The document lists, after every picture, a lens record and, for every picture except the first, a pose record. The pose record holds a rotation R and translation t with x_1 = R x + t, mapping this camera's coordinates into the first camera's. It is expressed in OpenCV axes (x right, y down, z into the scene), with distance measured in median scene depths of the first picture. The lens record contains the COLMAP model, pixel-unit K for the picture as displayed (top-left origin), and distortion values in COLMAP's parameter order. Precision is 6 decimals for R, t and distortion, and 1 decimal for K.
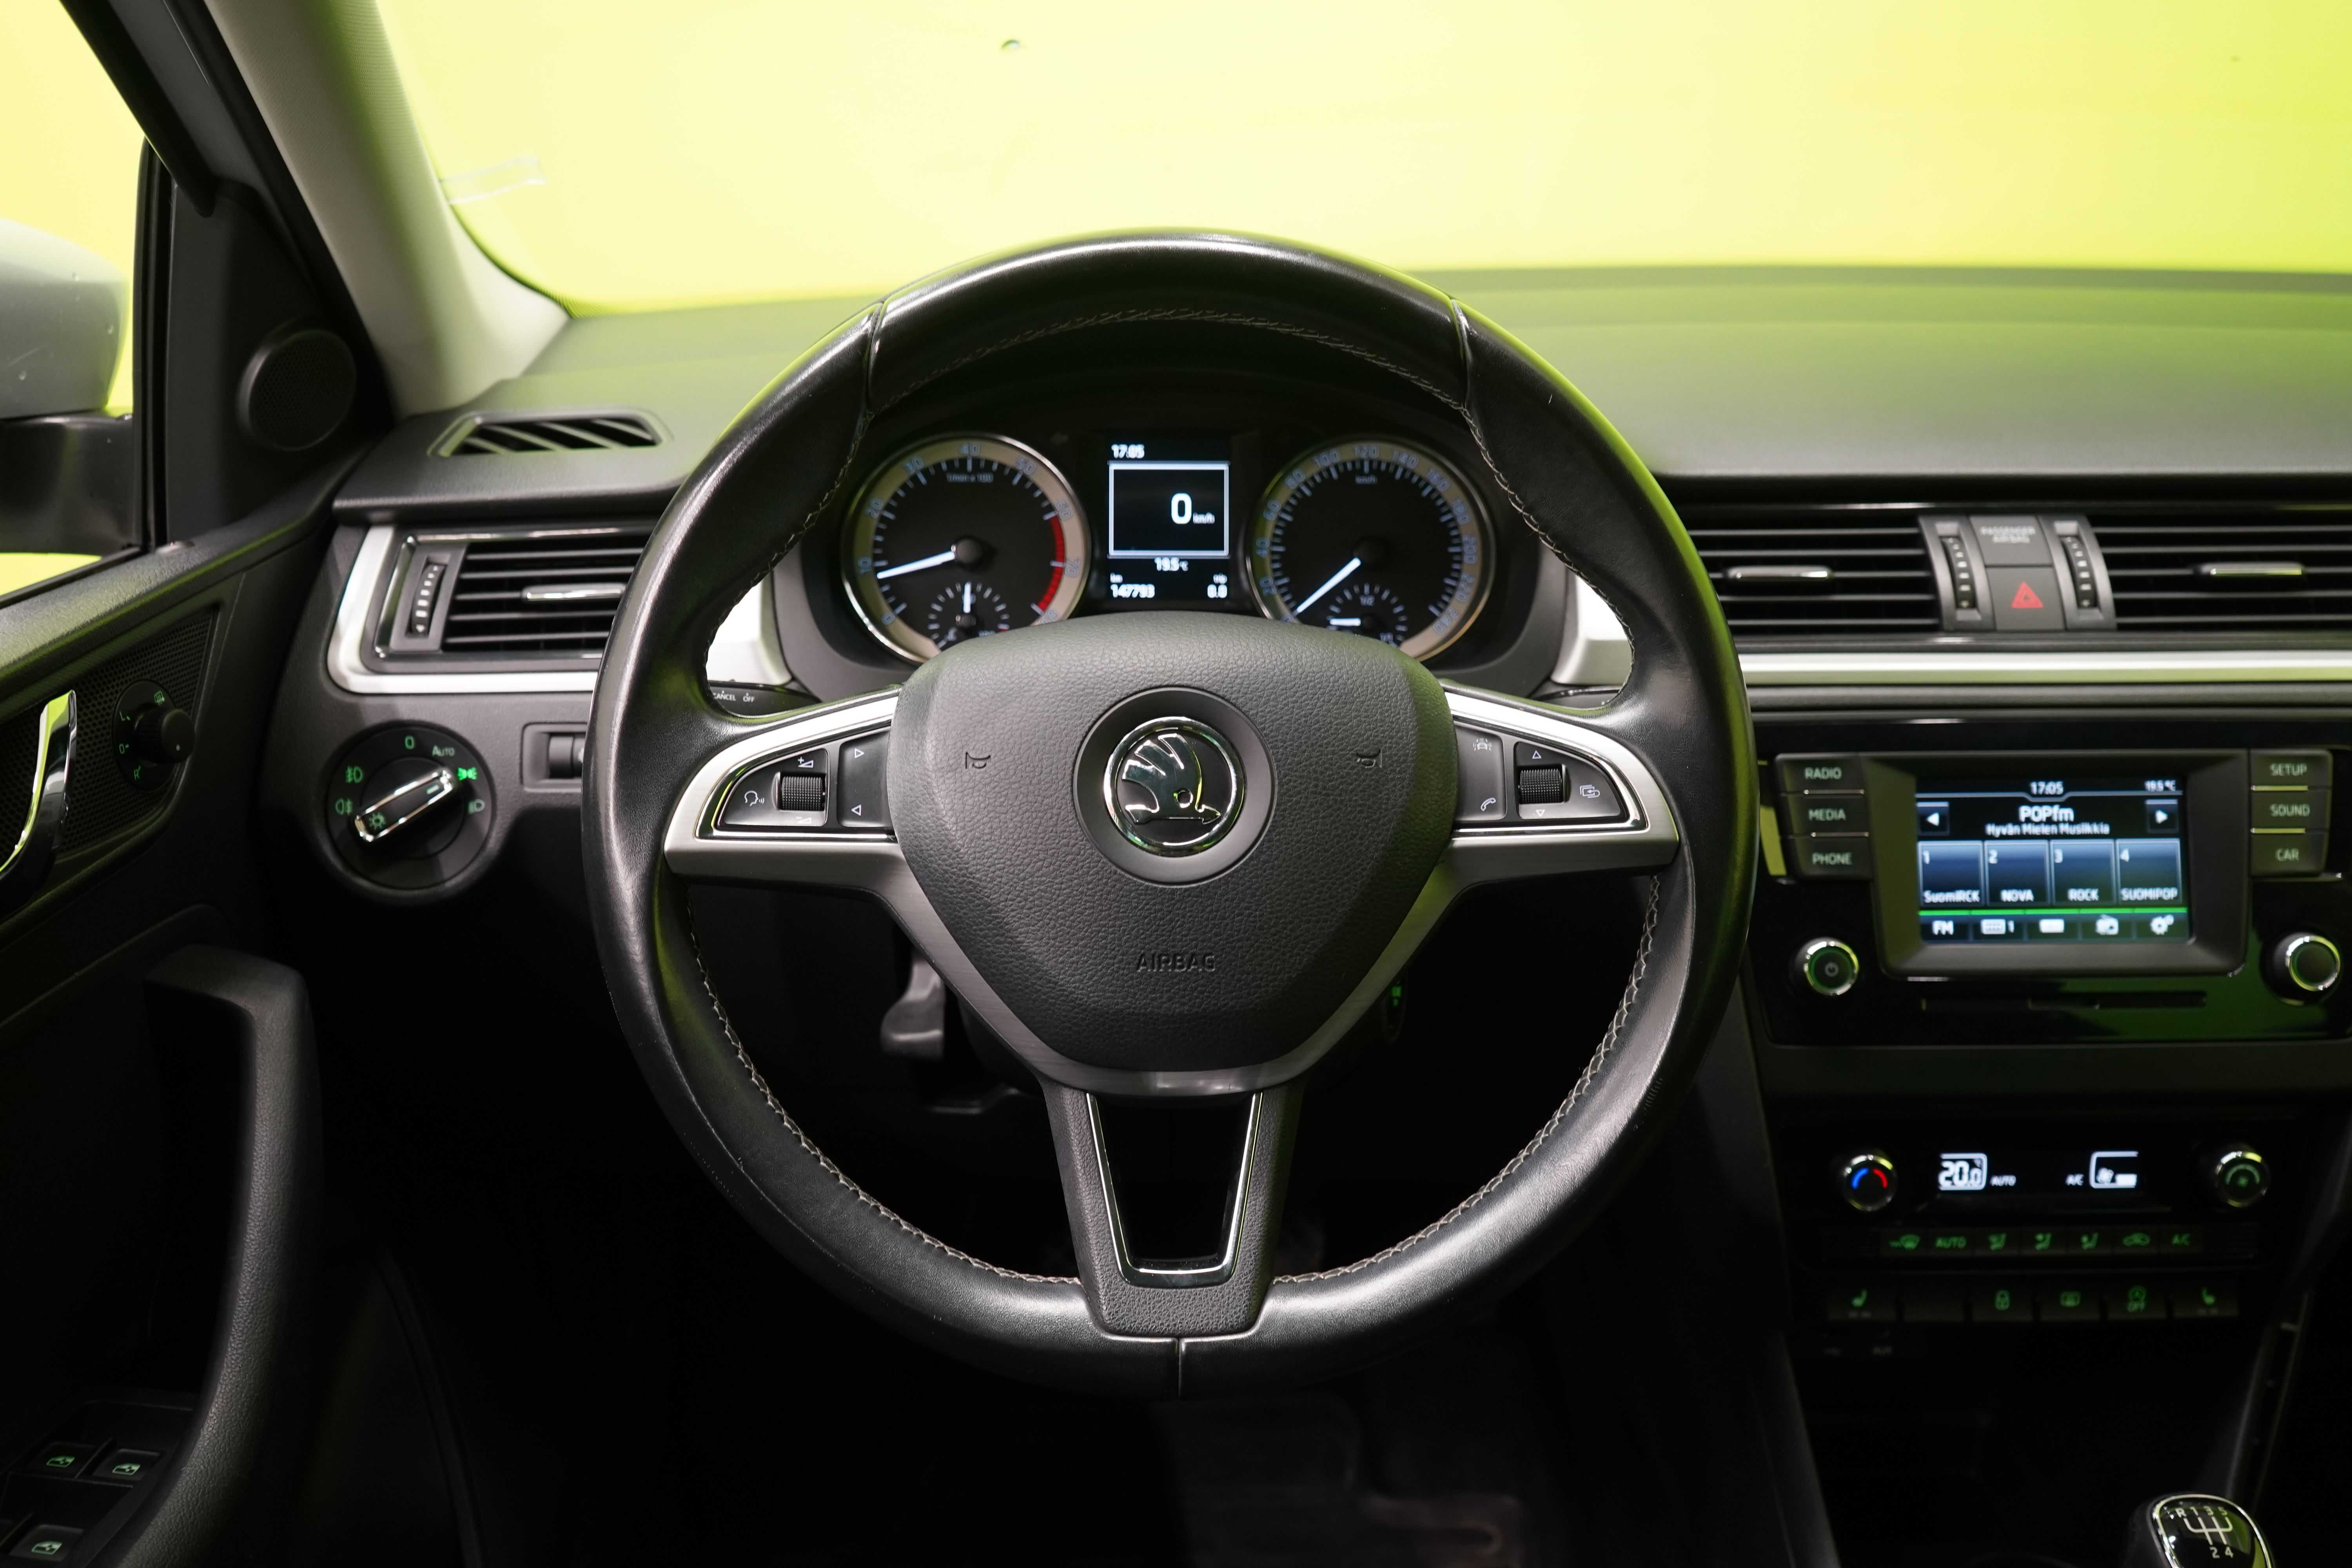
lens RADIAL K [[2135.0, 0, 1174.4], [0, 2135.0, 785.4], [0, 0, 1]] dist [-0.013806, 0.016139]
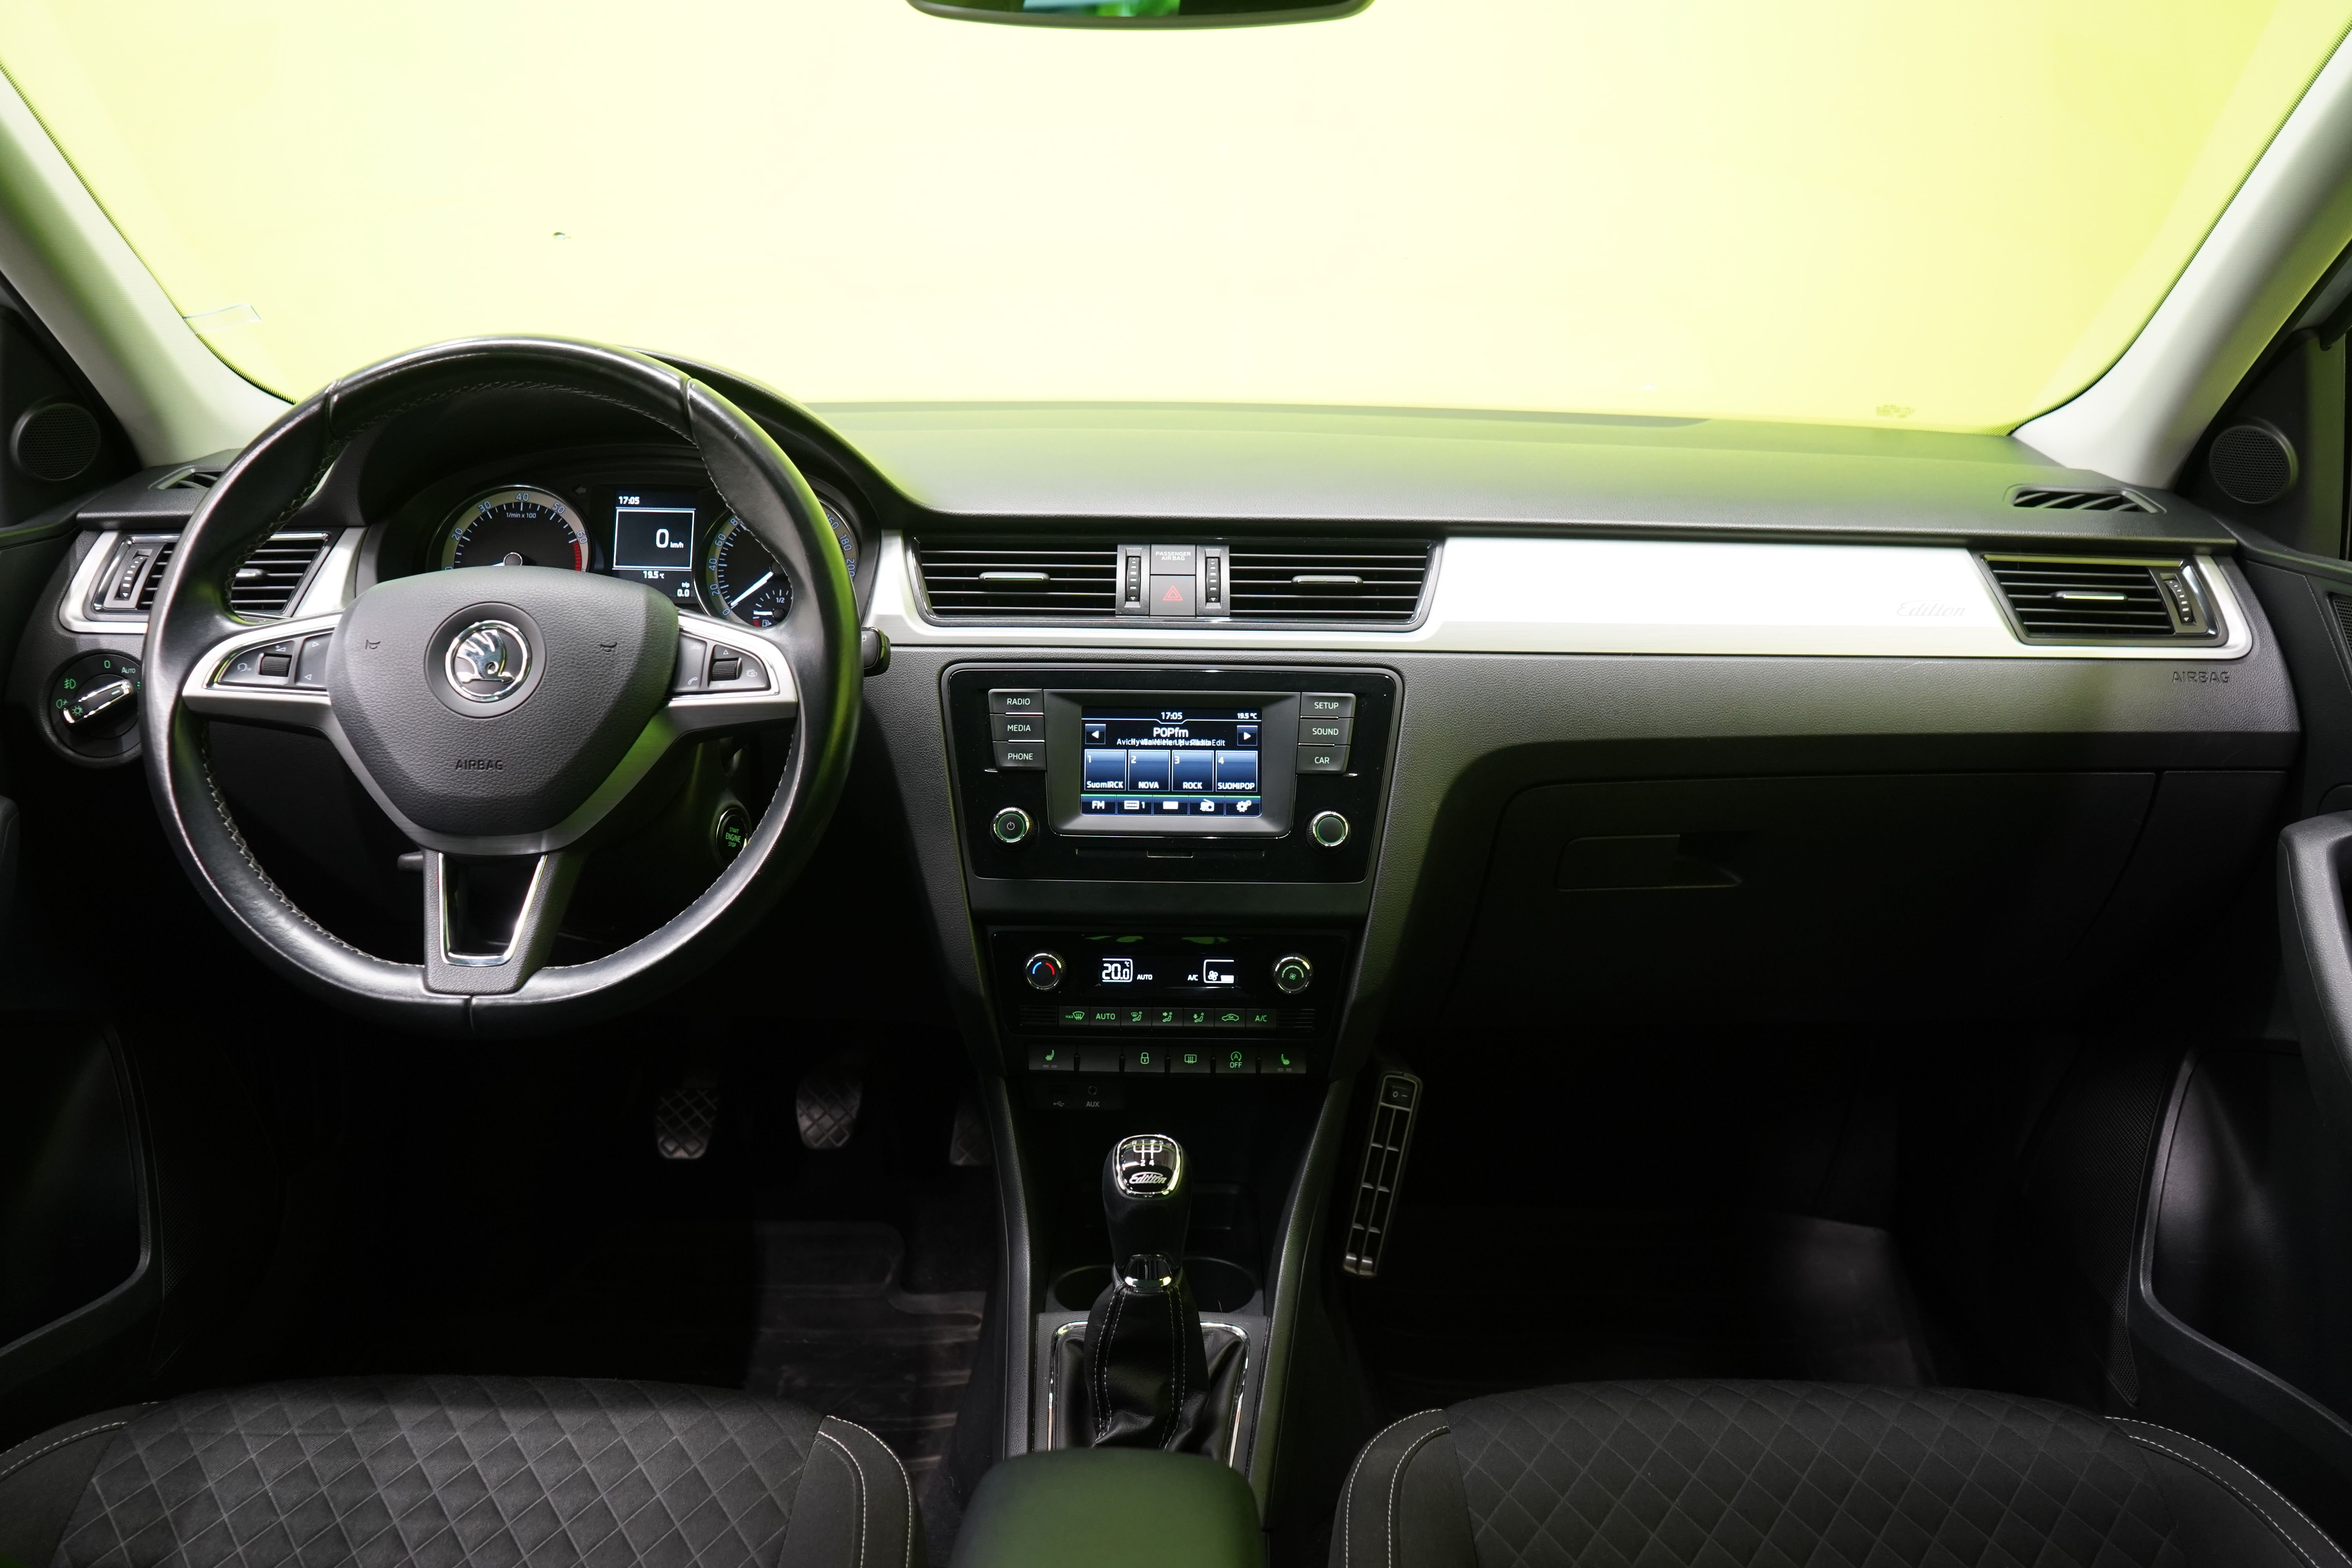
lens RADIAL K [[1869.8, 0, 1179.5], [0, 1869.8, 776.5], [0, 0, 1]] dist [-0.044717, -0.001464]
pose [[0.999807, 0.019310, 0.003589, 0.412267], [-0.018984, 0.996953, -0.075664, 0.145852], [-0.005039, 0.075581, 0.997127, -0.329679]]
